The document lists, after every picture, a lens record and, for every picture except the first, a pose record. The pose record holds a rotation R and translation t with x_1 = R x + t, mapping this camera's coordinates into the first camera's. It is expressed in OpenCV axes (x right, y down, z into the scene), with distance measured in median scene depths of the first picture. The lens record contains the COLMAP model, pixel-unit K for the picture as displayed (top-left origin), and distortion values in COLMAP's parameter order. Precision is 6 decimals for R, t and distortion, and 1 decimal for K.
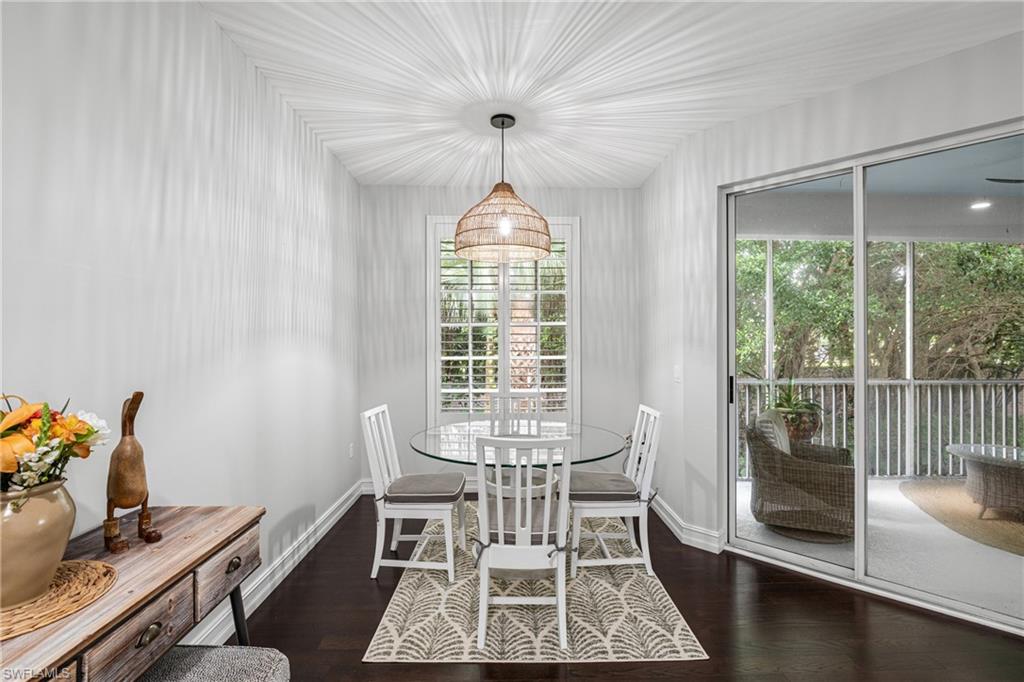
lens RADIAL K [[457.1, 0, 512.0], [0, 457.1, 341.0], [0, 0, 1]] dist [0.000208, 0.000110]
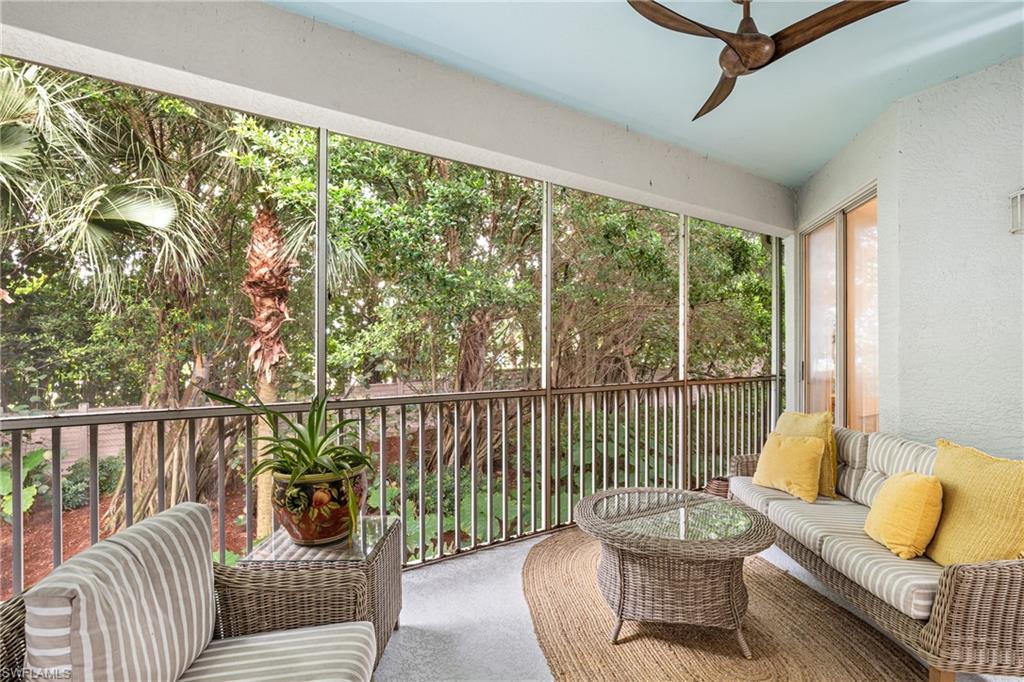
lens RADIAL K [[473.5, 0, 521.1], [0, 473.5, 345.0], [0, 0, 1]] dist [-0.008536, -0.000173]
pose [[0.845991, 0.003361, 0.533186, 0.410462], [-0.002400, 0.999994, -0.002495, 0.021316], [-0.533191, 0.000831, 0.845994, 0.380739]]
